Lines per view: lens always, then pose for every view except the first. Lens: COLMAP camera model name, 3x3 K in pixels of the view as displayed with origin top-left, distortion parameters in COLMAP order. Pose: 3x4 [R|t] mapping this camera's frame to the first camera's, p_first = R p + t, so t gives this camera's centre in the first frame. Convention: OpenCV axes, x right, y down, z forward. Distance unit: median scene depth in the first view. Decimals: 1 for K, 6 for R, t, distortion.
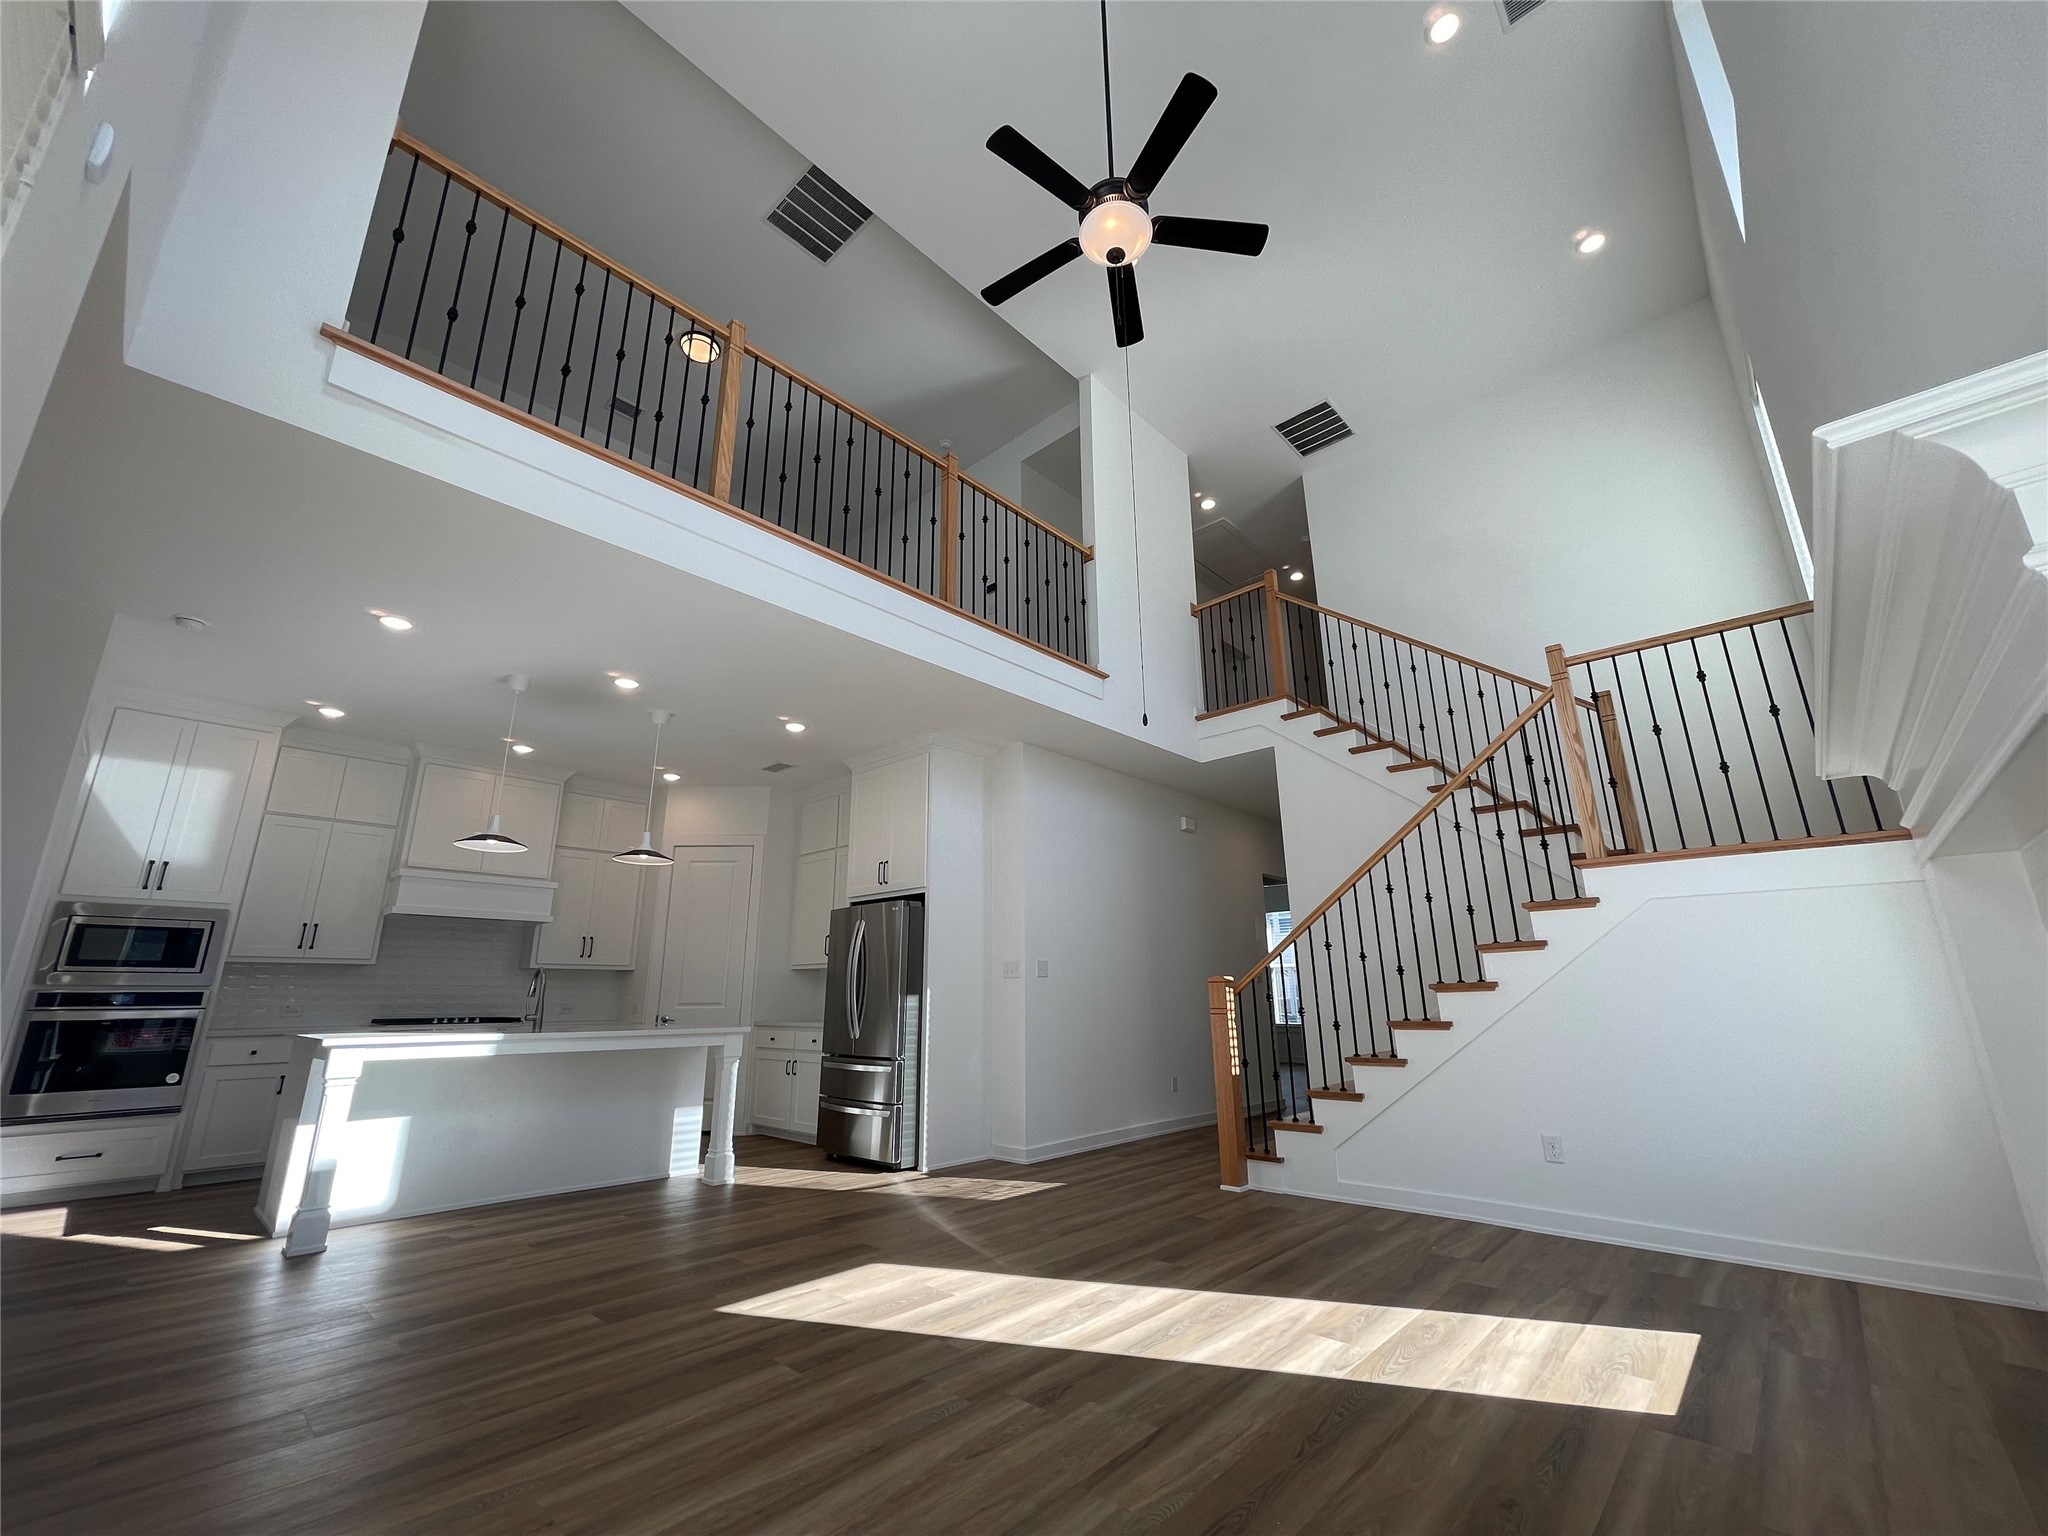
lens RADIAL K [[826.5, 0, 1012.1], [0, 826.5, 766.1], [0, 0, 1]] dist [0.002797, -0.000183]
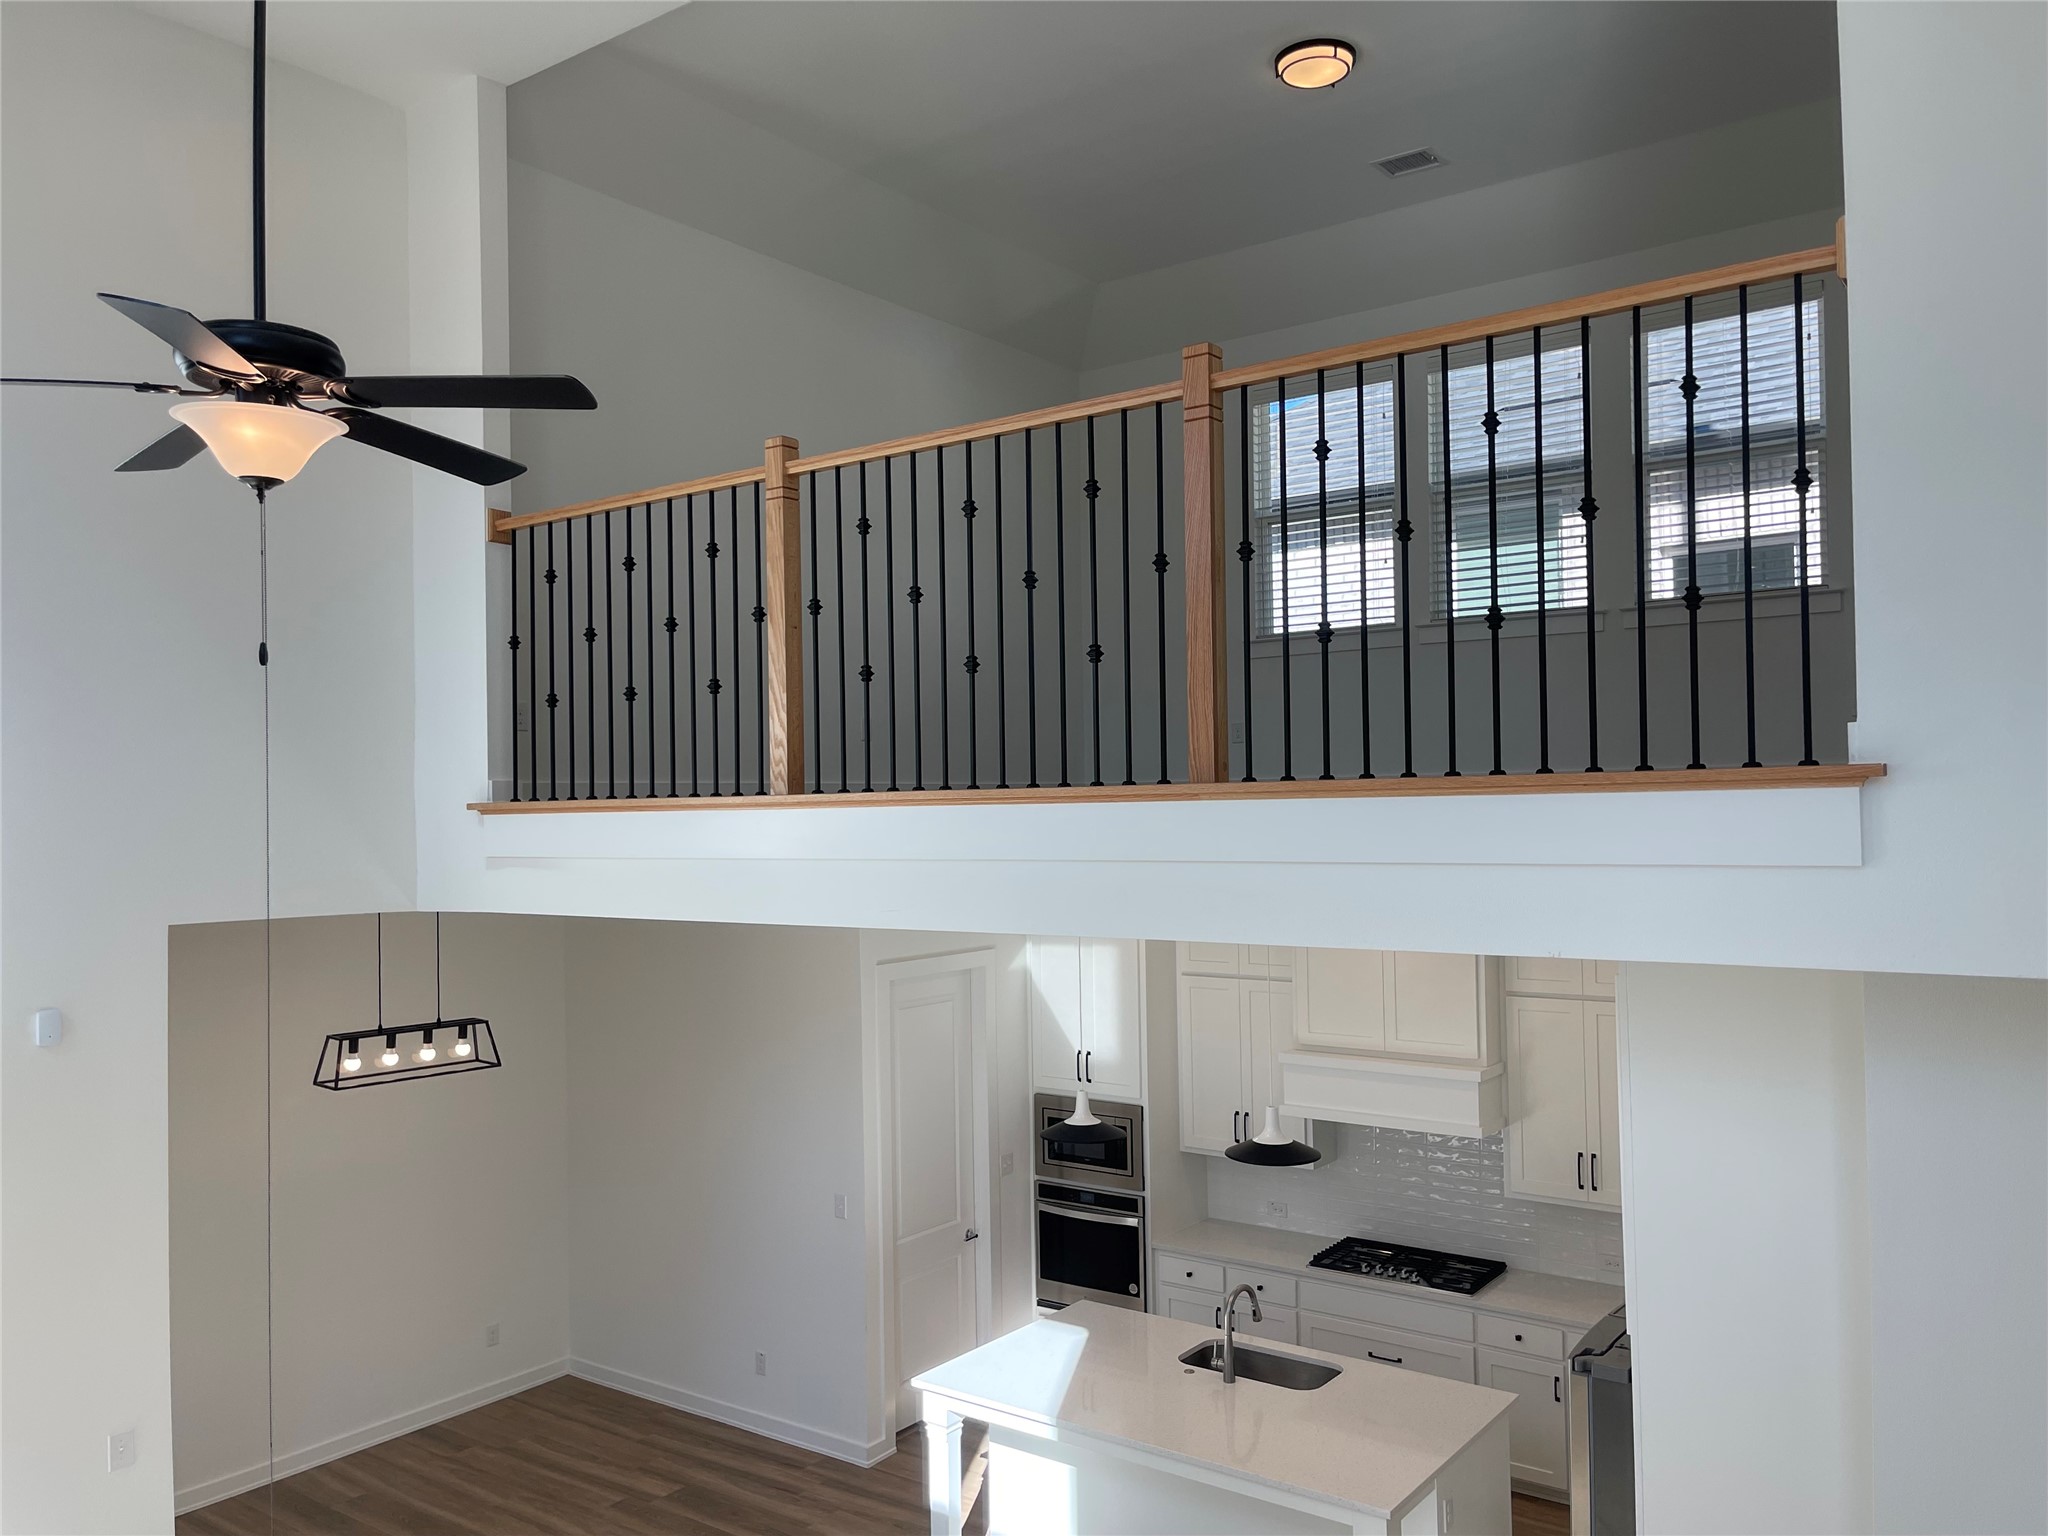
lens RADIAL K [[1584.0, 0, 1033.3], [0, 1584.0, 780.1], [0, 0, 1]] dist [0.019258, 0.001753]
pose [[0.127710, -0.008215, -0.991777, 0.672125], [0.283414, 0.958573, 0.028555, -0.228377], [0.950456, -0.284730, 0.124748, 0.782848]]
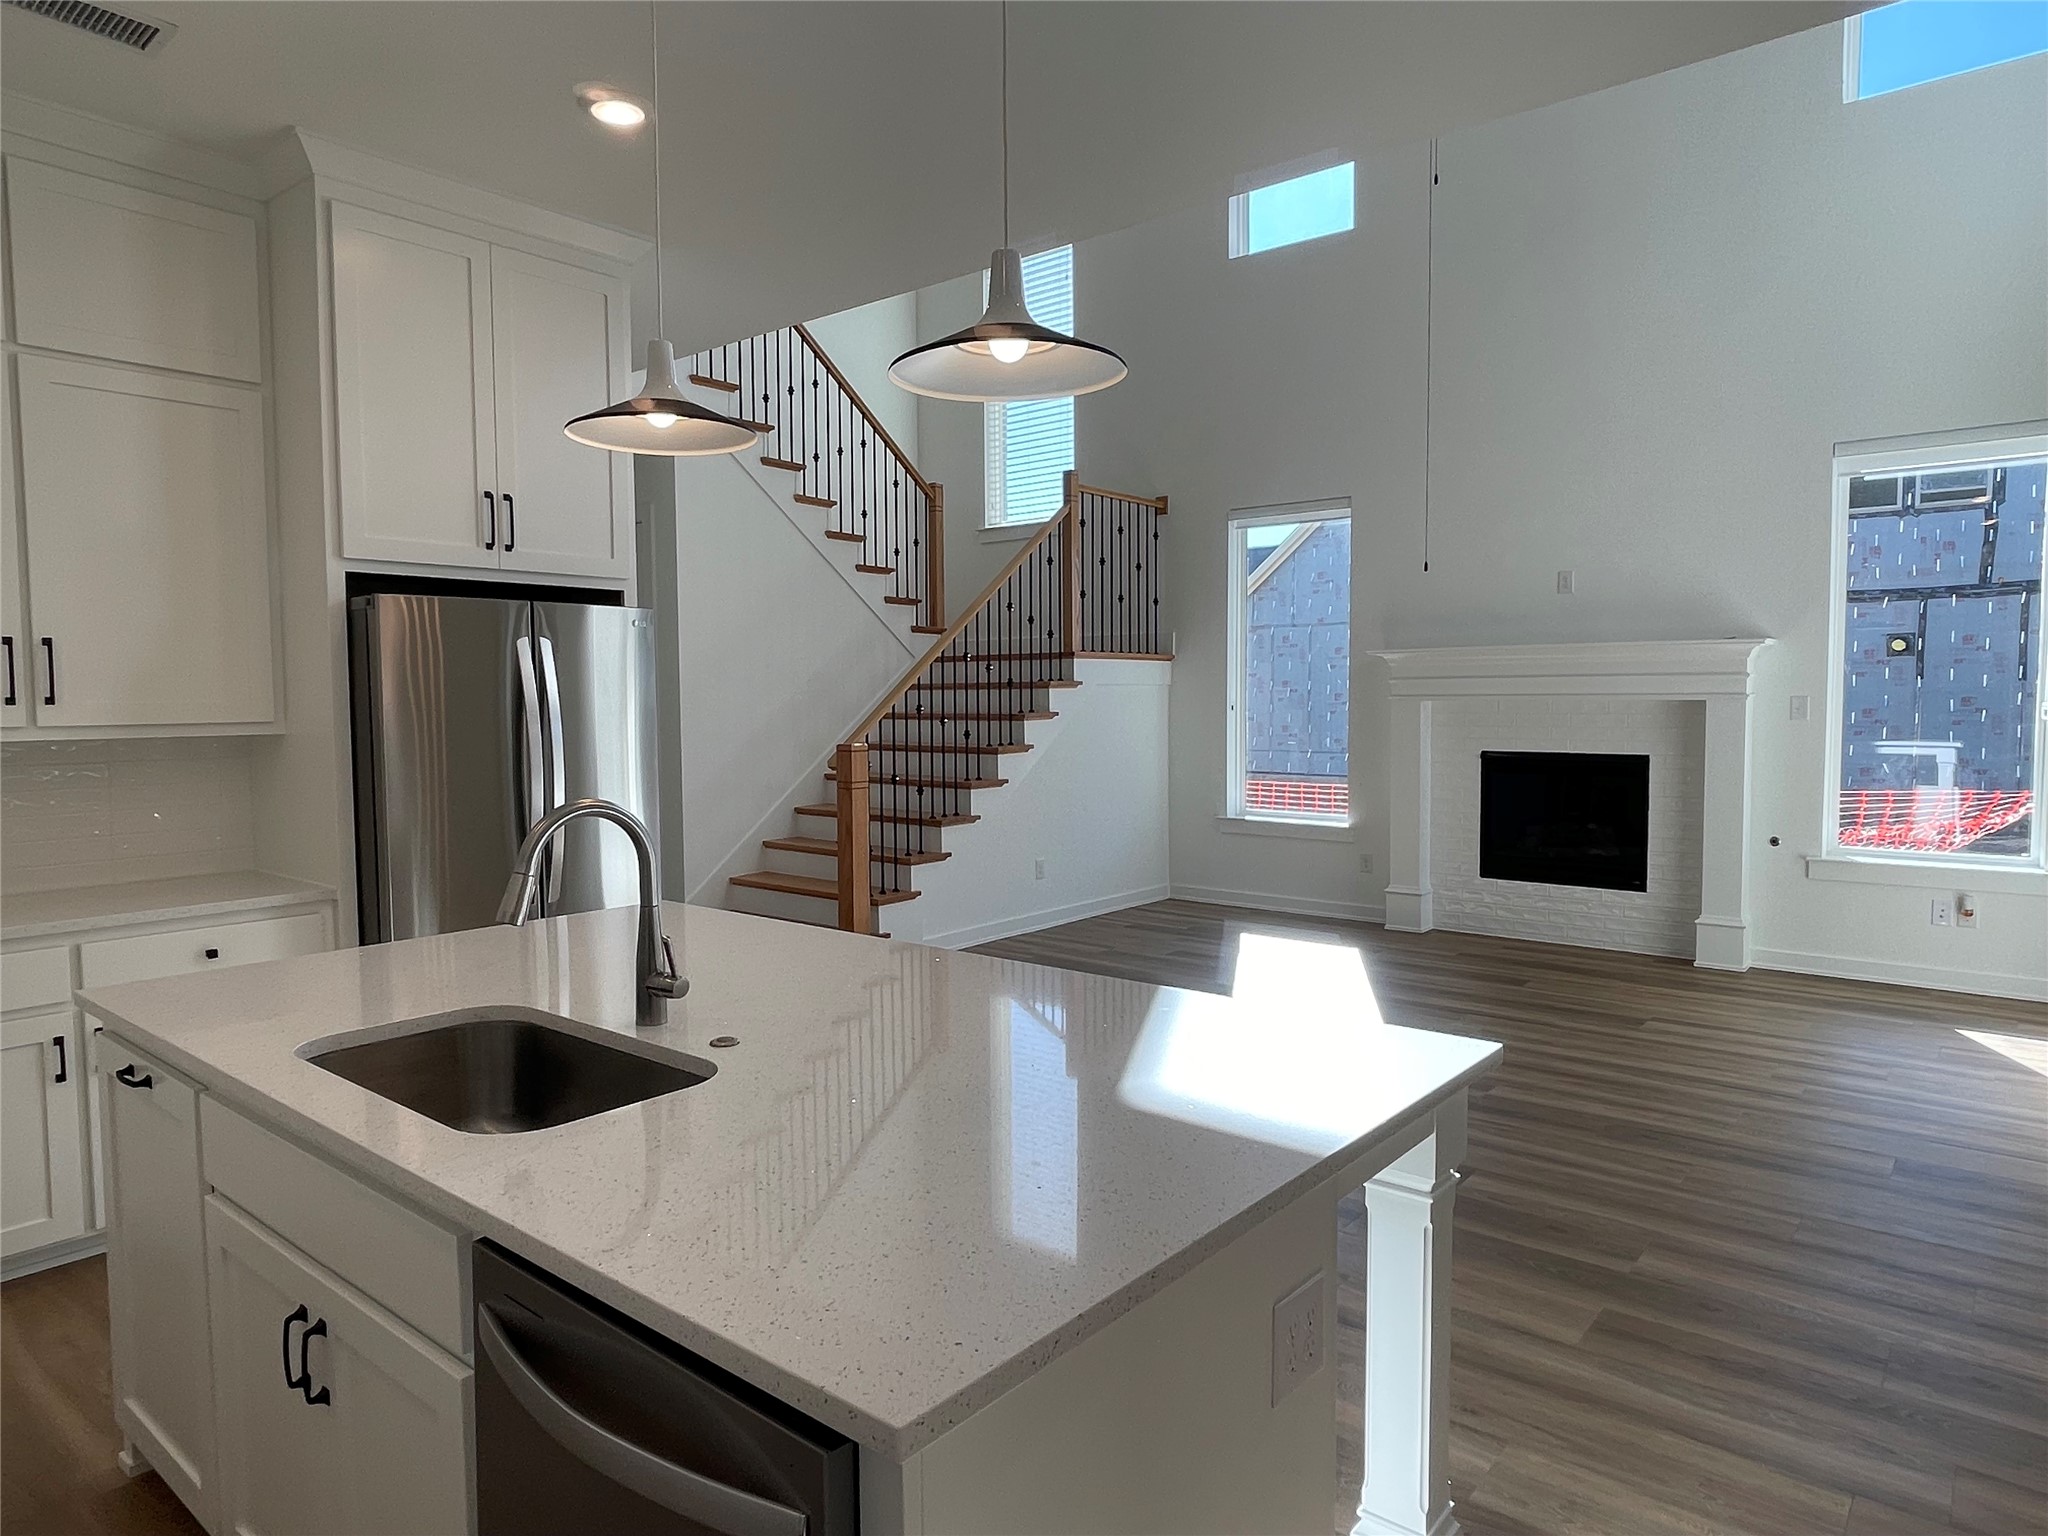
lens RADIAL K [[1252.6, 0, 1016.3], [0, 1252.6, 764.9], [0, 0, 1]] dist [0.003860, -0.004772]
pose [[-0.062709, -0.051218, 0.996717, -0.931662], [-0.262936, 0.964249, 0.033006, 0.183677], [-0.962773, -0.260003, -0.073934, 0.889535]]
